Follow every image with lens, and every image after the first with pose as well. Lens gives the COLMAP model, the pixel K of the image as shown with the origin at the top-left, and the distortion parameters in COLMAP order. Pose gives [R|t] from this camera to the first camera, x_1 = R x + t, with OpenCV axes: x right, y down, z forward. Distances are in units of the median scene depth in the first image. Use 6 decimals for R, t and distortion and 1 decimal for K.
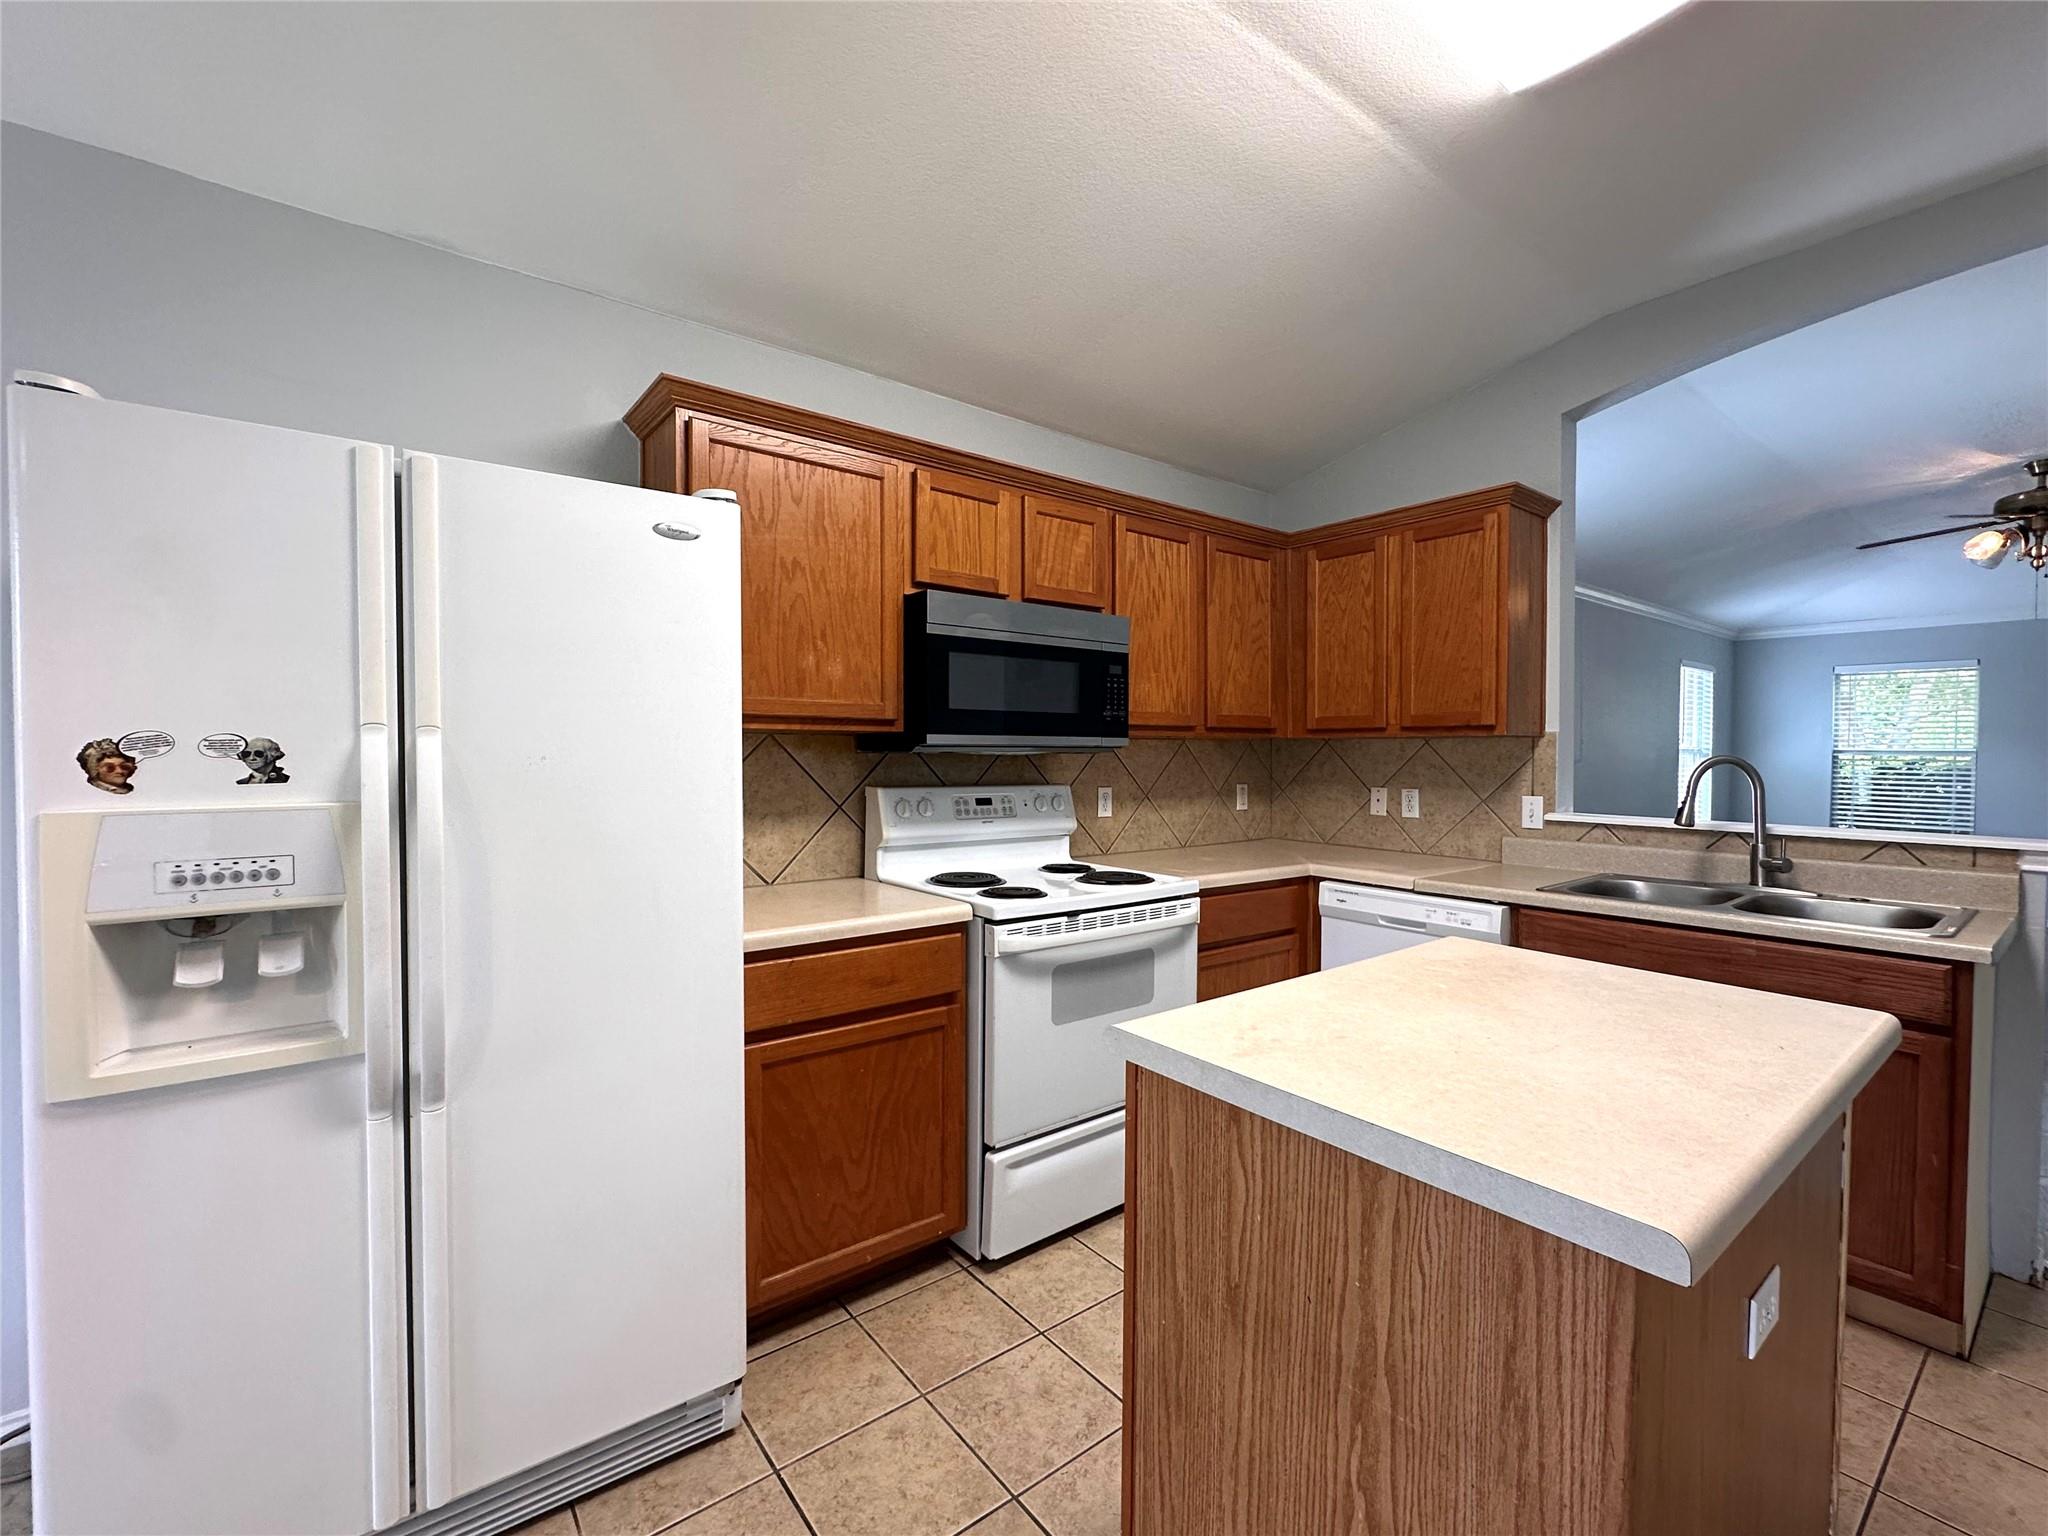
lens RADIAL K [[881.7, 0, 1025.9], [0, 881.7, 766.4], [0, 0, 1]] dist [0.000022, 0.000047]
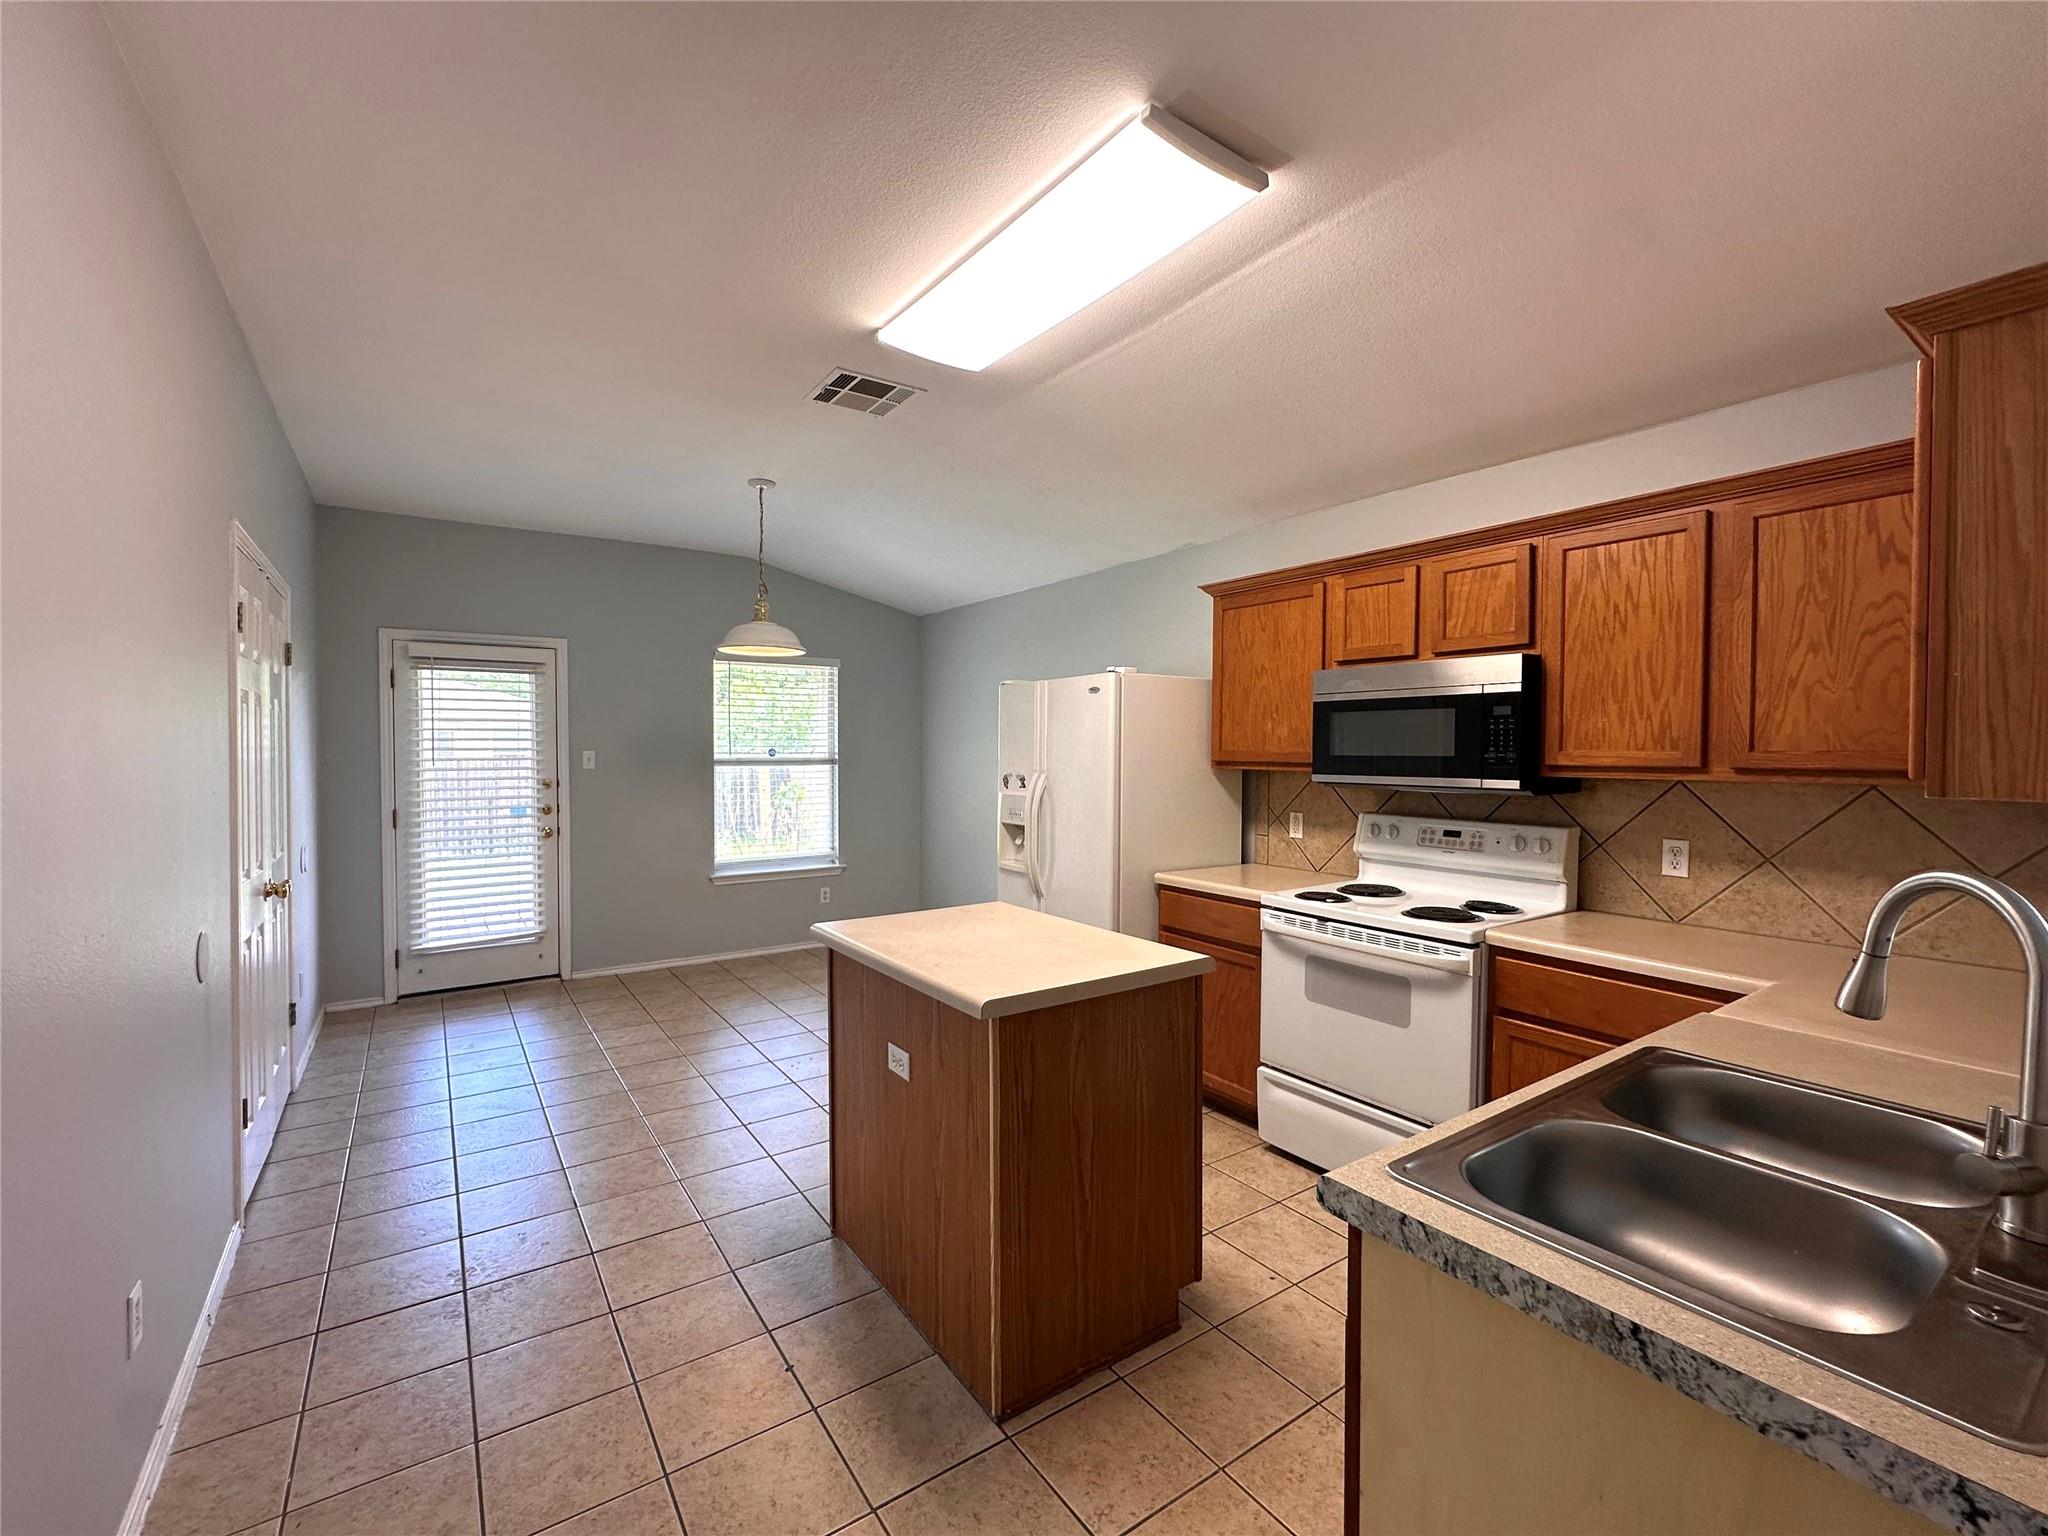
lens RADIAL K [[881.7, 0, 1024.7], [0, 881.7, 760.8], [0, 0, 1]] dist [0.000022, 0.000047]
pose [[-0.061354, 0.007279, -0.998089, 1.242999], [-0.022422, 0.999711, 0.008669, -0.056475], [0.997864, 0.022911, -0.061173, 0.597178]]
